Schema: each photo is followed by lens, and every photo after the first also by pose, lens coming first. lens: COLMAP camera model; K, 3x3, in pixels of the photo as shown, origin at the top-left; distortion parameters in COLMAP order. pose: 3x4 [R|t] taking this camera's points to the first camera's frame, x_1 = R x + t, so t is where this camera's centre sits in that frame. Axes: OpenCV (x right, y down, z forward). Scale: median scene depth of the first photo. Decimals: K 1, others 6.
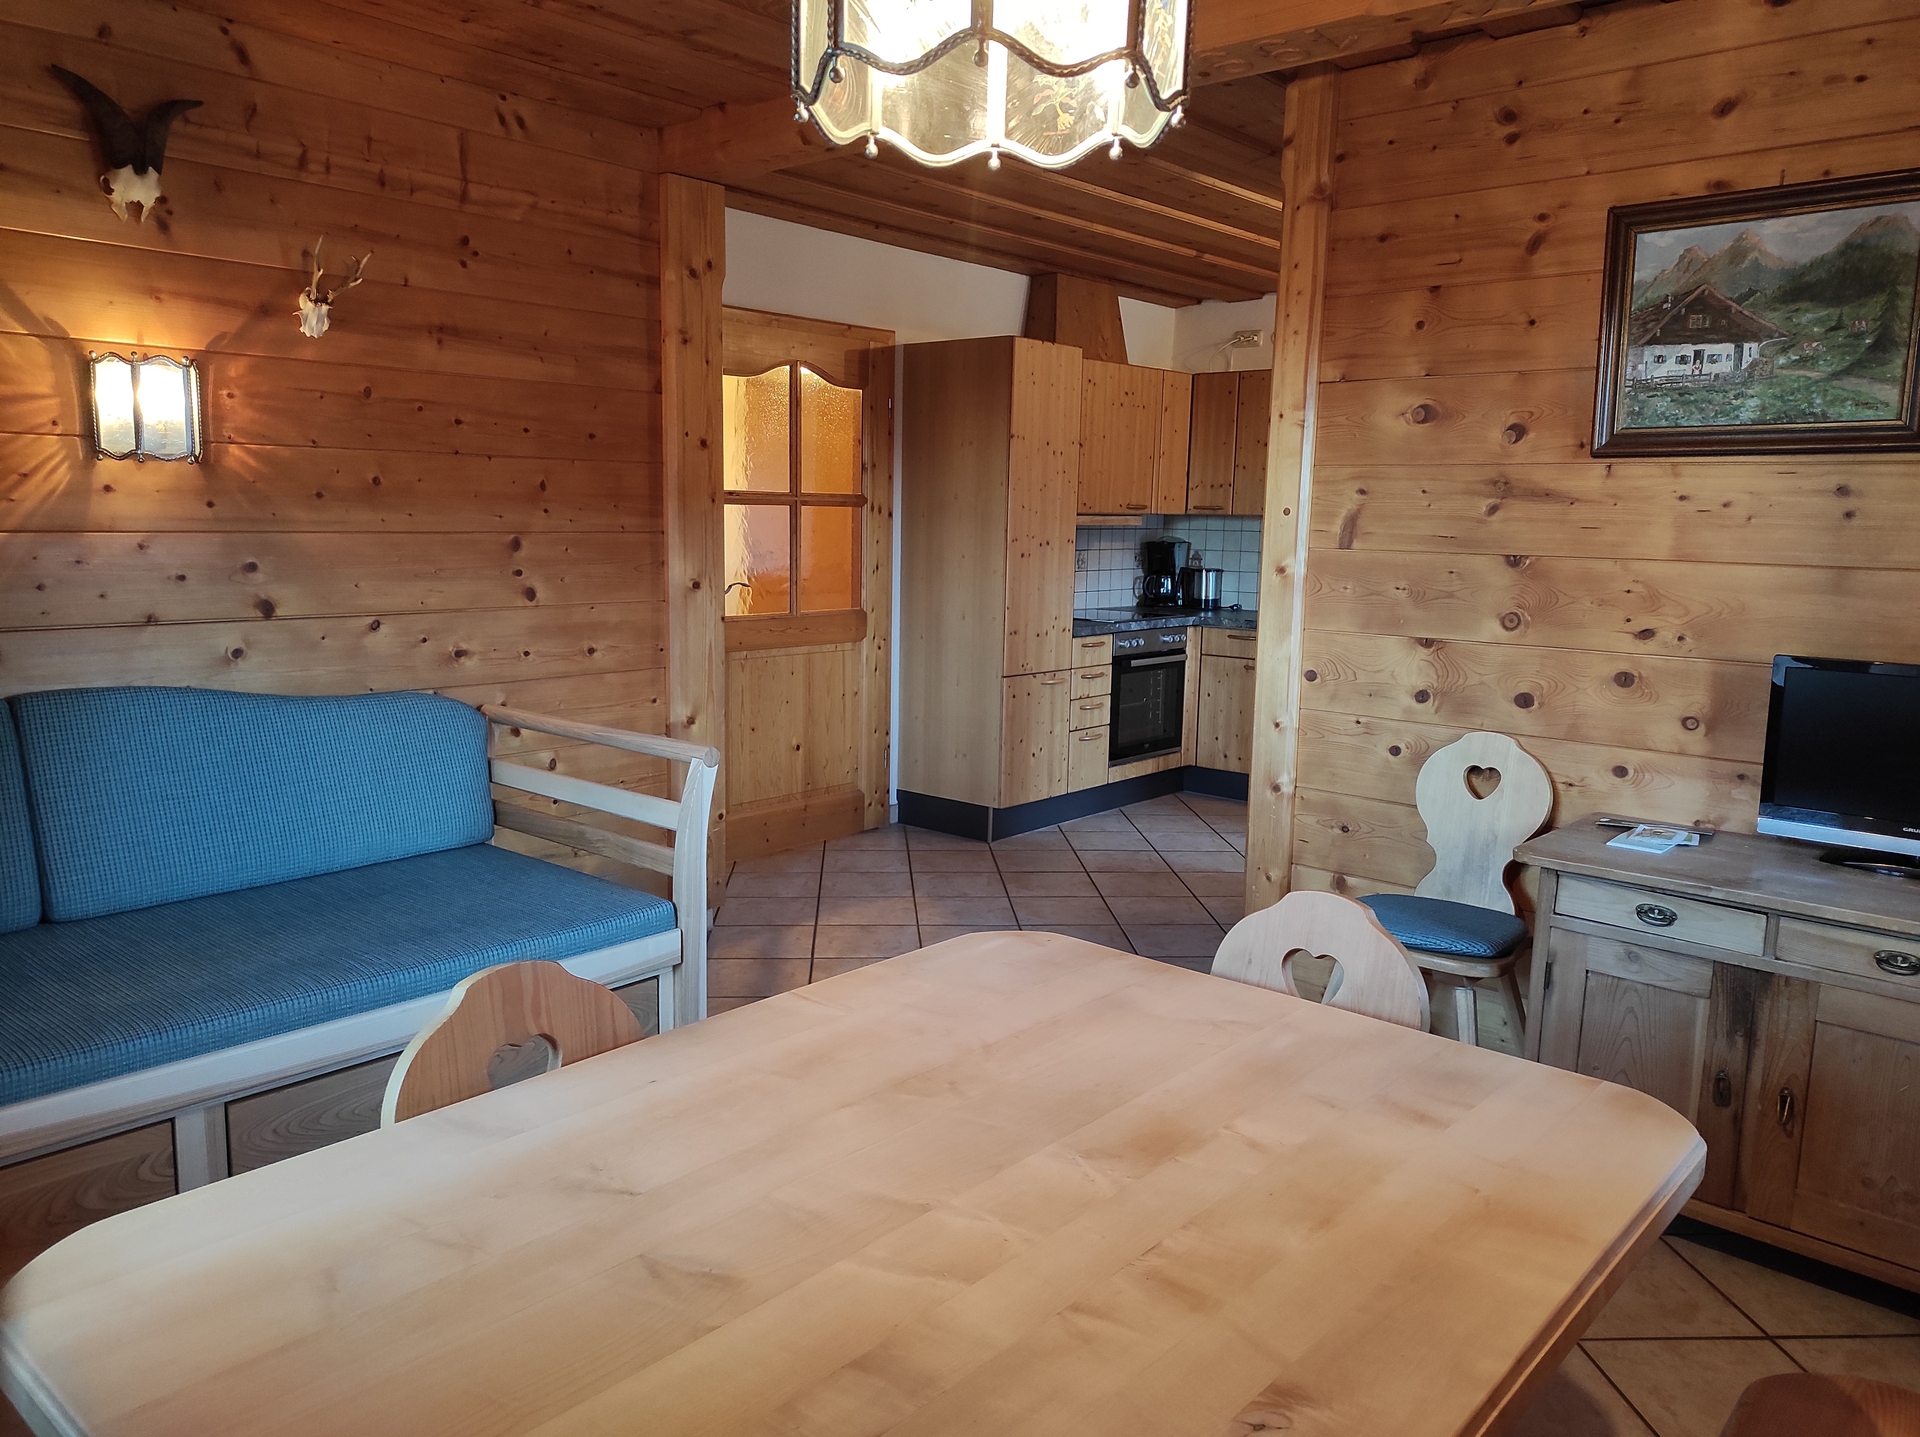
lens RADIAL K [[1393.8, 0, 960.8], [0, 1393.8, 729.9], [0, 0, 1]] dist [0.064329, -0.051066]
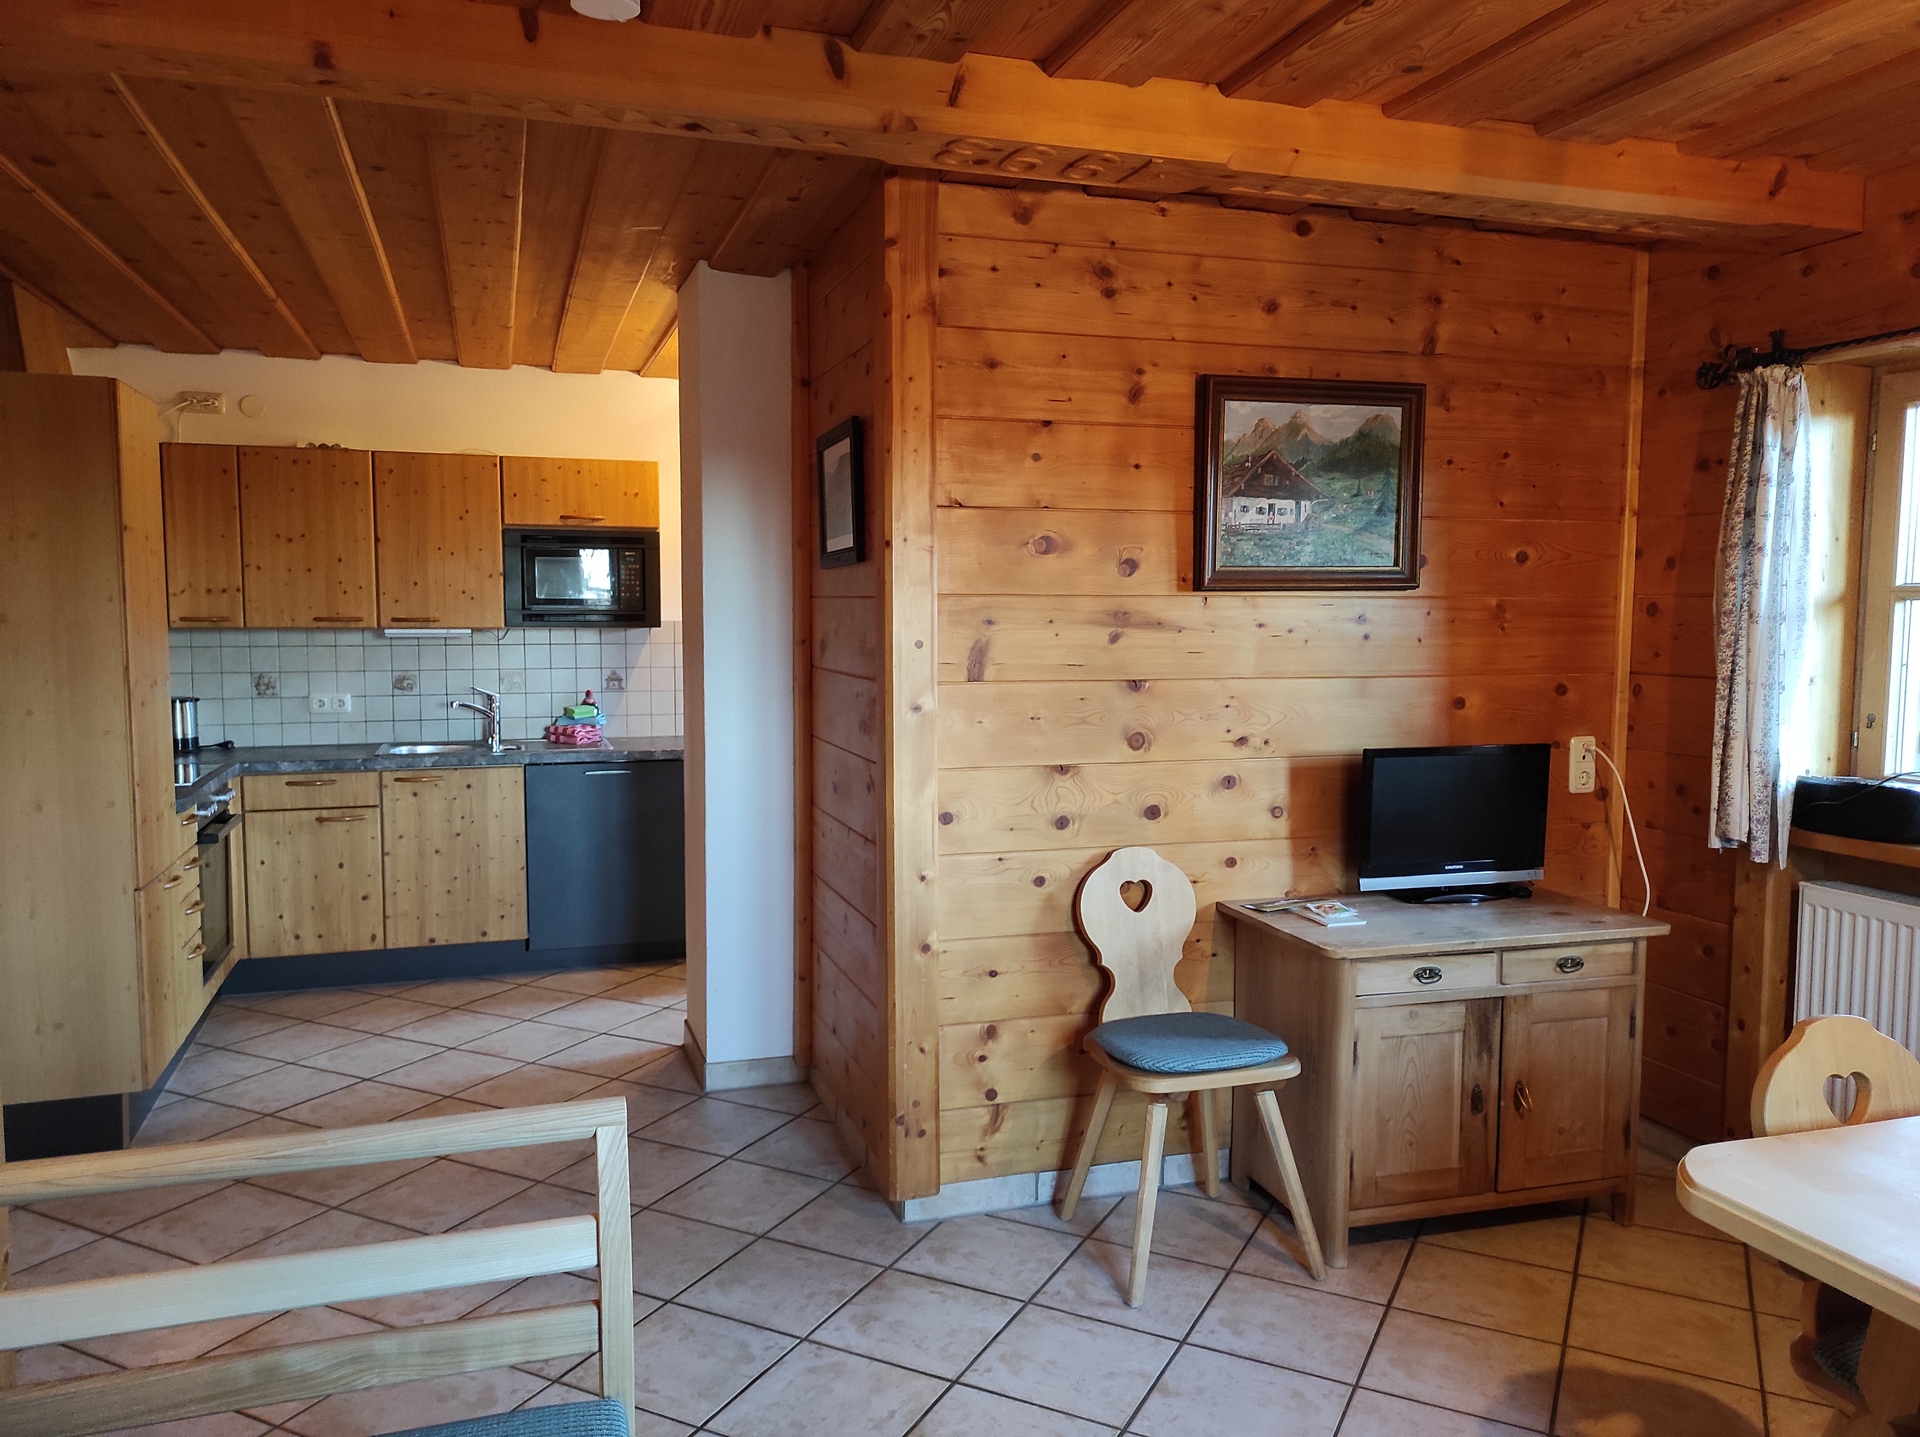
lens RADIAL K [[1393.8, 0, 960.8], [0, 1393.8, 729.9], [0, 0, 1]] dist [0.064329, -0.051066]
pose [[0.518770, -0.096200, 0.849484, -0.629231], [0.141979, 0.989545, 0.025356, -0.143580], [-0.843042, 0.107455, 0.527004, 0.606604]]
